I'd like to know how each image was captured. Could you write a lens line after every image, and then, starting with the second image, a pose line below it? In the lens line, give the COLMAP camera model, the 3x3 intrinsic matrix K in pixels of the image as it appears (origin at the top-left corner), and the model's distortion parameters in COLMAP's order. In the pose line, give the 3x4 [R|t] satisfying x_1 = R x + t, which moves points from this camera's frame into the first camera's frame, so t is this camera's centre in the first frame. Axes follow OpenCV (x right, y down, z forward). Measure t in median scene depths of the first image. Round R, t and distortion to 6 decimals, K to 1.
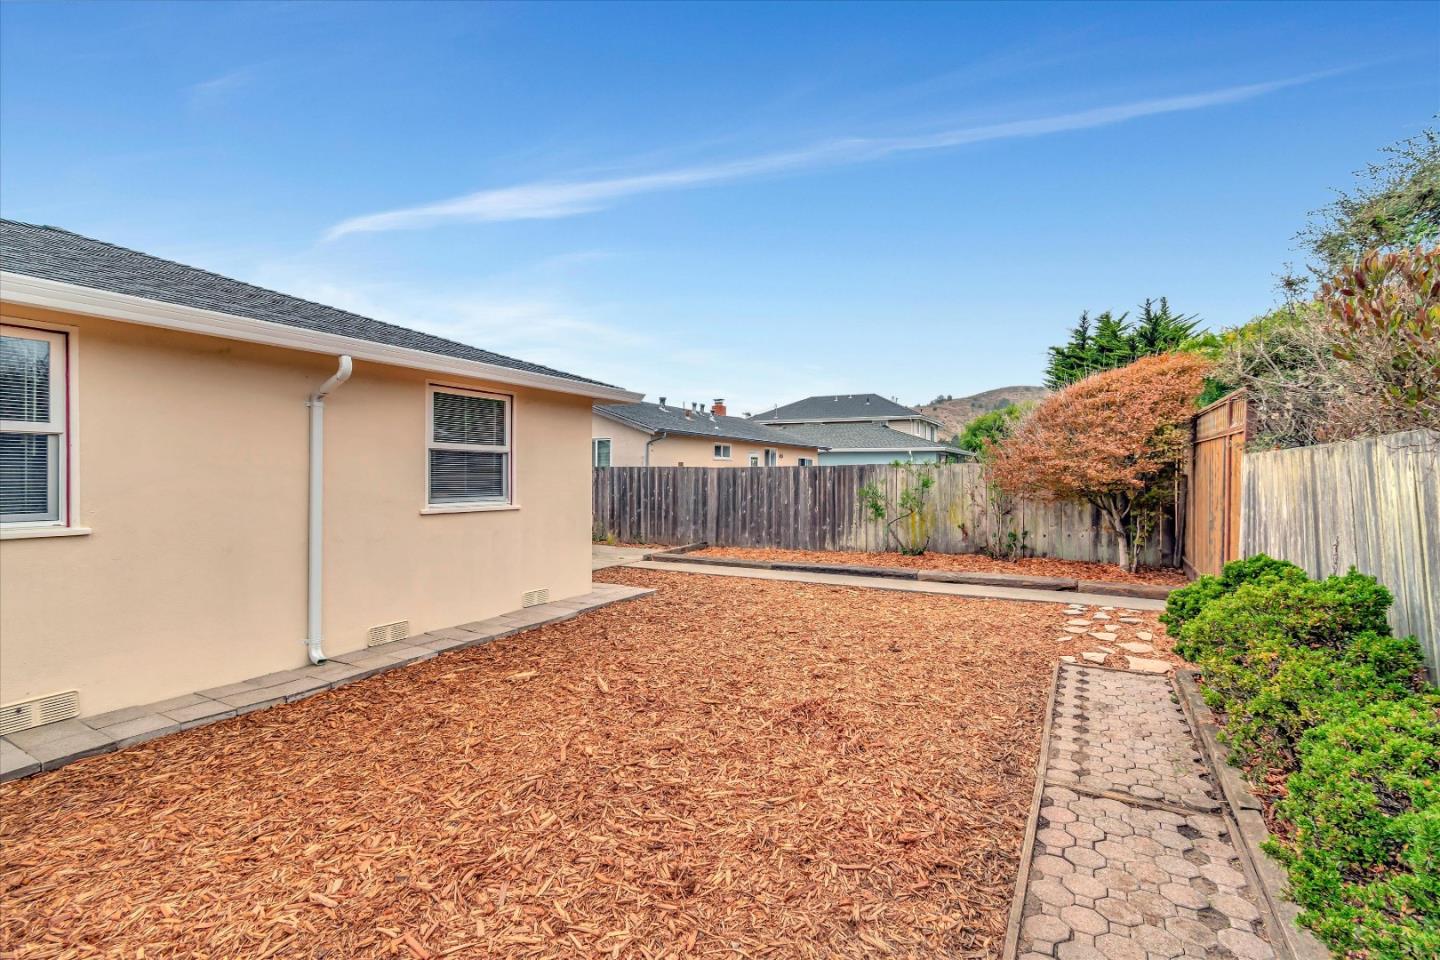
lens RADIAL K [[656.8, 0, 713.3], [0, 656.8, 473.1], [0, 0, 1]] dist [0.000522, -0.001487]
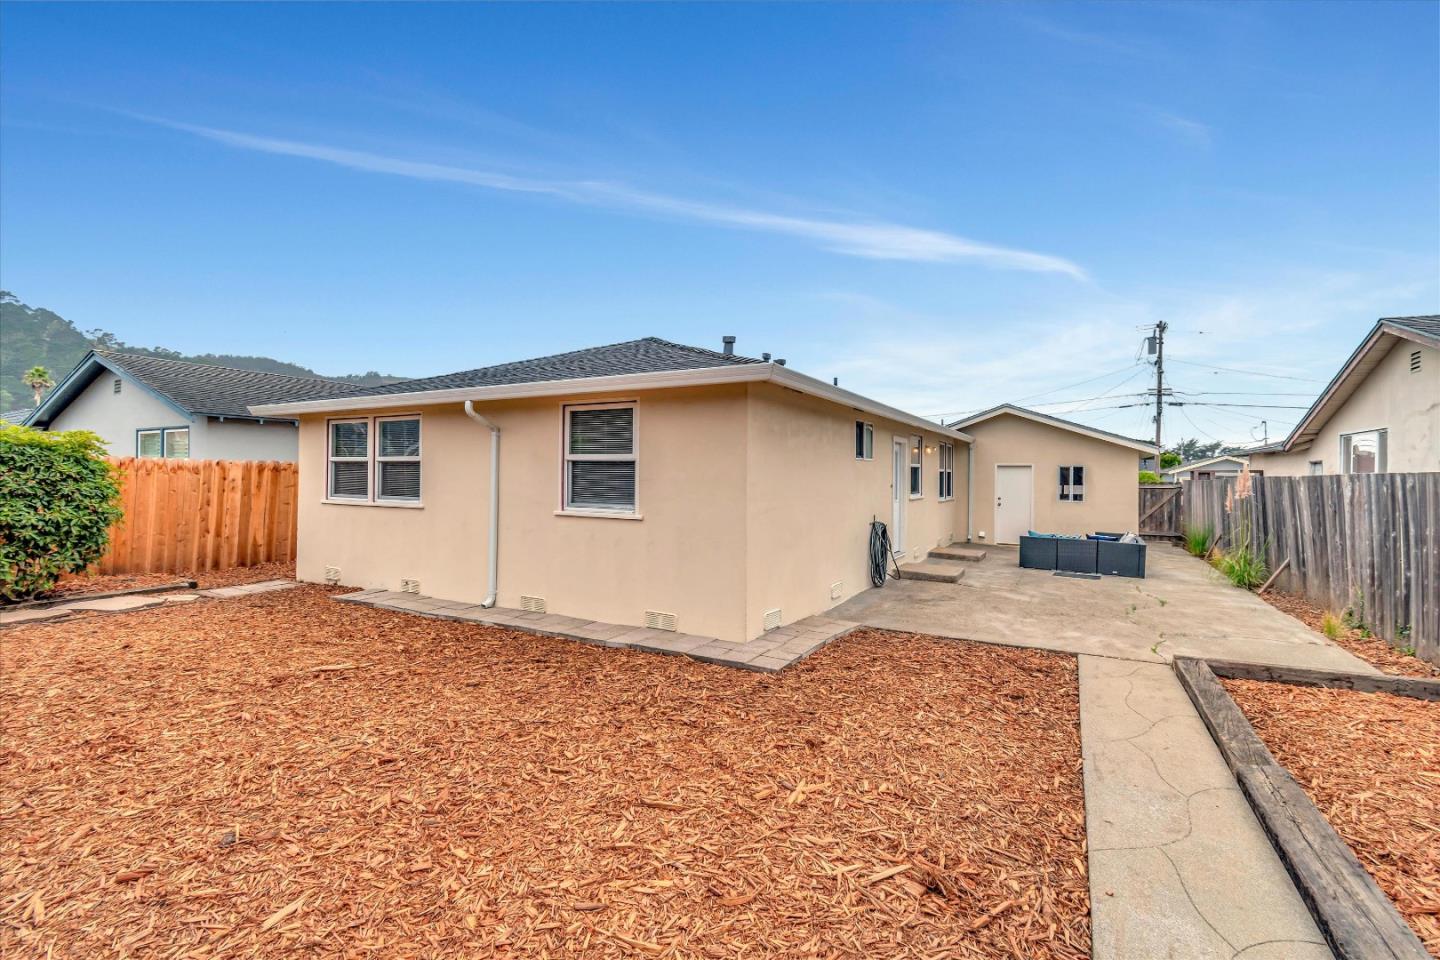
lens RADIAL K [[656.8, 0, 710.3], [0, 656.8, 476.5], [0, 0, 1]] dist [0.000522, -0.001487]
pose [[0.021438, -0.012999, -0.999686, 0.741083], [-0.011087, 0.999851, -0.013239, 0.005258], [0.999709, 0.011368, 0.021291, 1.208562]]
